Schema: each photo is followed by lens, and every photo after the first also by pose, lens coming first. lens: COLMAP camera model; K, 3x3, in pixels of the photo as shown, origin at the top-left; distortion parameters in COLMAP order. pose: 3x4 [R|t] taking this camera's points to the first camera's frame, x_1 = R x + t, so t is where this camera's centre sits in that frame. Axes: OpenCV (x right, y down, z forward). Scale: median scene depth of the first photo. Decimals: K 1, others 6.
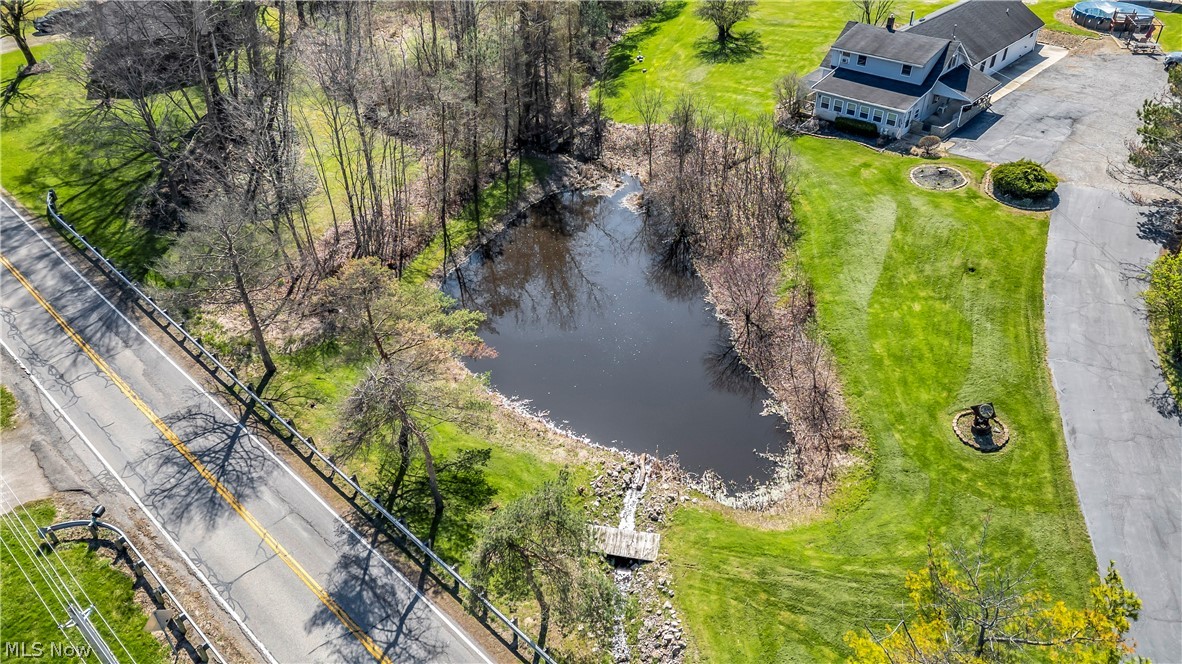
lens RADIAL K [[837.1, 0, 592.2], [0, 837.1, 337.6], [0, 0, 1]] dist [0.087502, -0.094136]
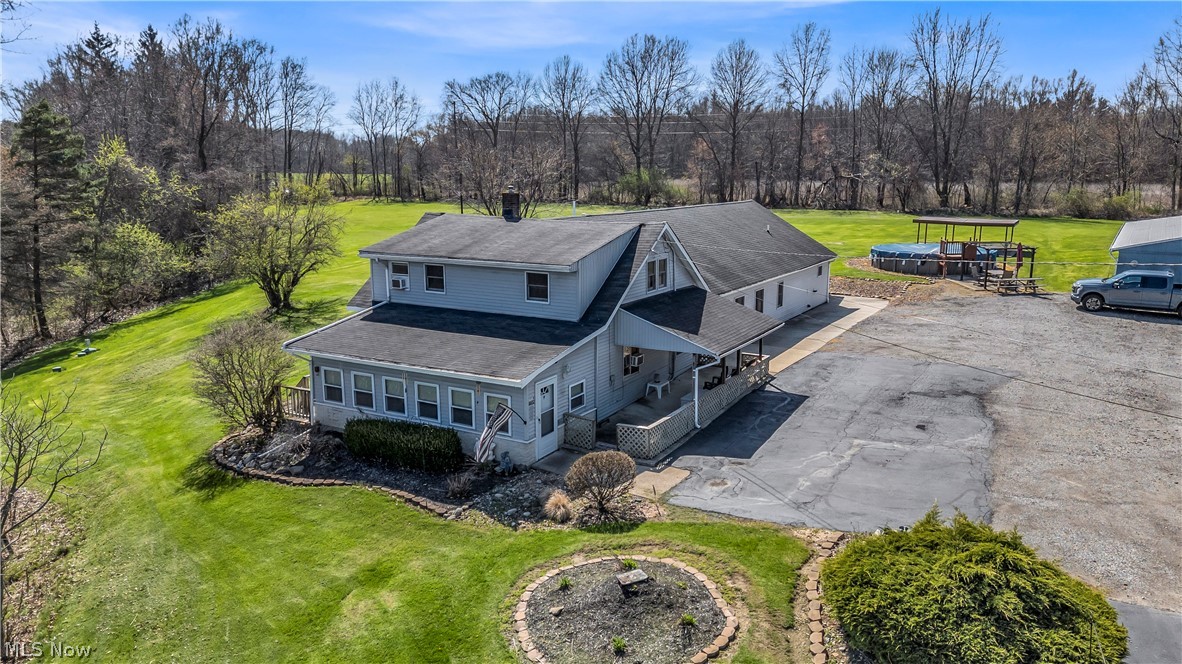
lens RADIAL K [[858.1, 0, 596.7], [0, 858.1, 327.4], [0, 0, 1]] dist [0.076173, -0.003120]
pose [[0.976272, -0.036904, 0.213381, 0.323304], [0.121378, 0.909287, -0.398075, -0.152525], [-0.179335, 0.414529, 0.892191, 0.690331]]
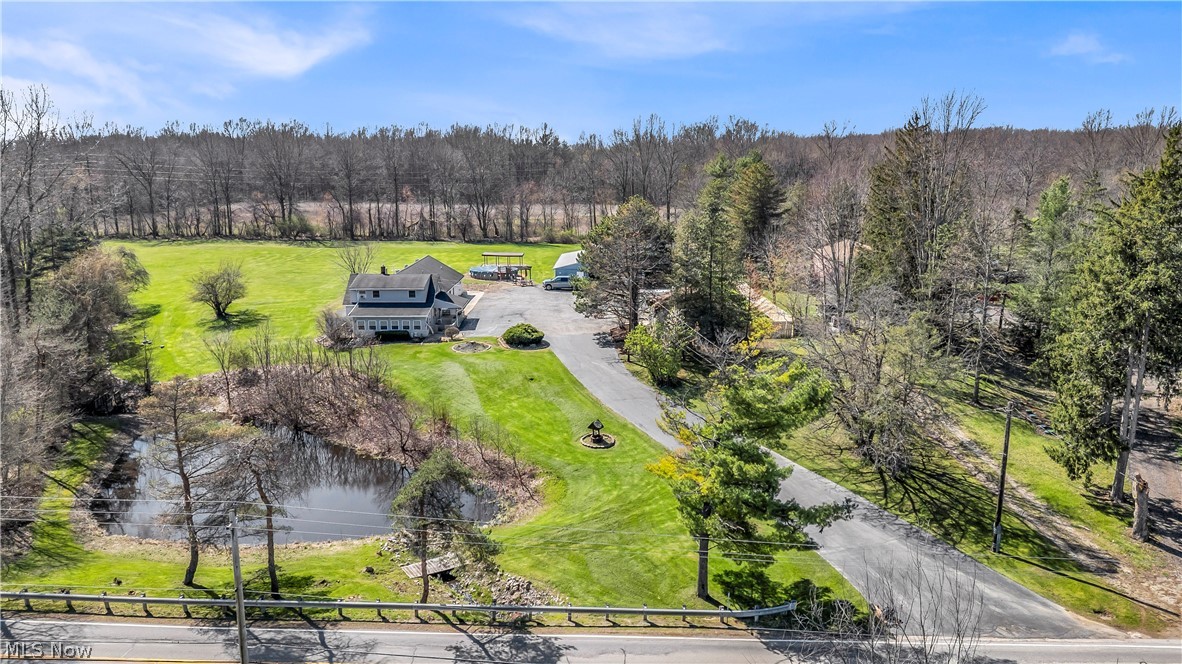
lens RADIAL K [[837.1, 0, 592.2], [0, 837.1, 337.6], [0, 0, 1]] dist [0.087502, -0.094136]
pose [[0.732685, -0.134907, 0.667063, -0.337407], [0.389237, 0.887091, -0.248123, 0.200485], [-0.558272, 0.441441, 0.702469, -0.082947]]
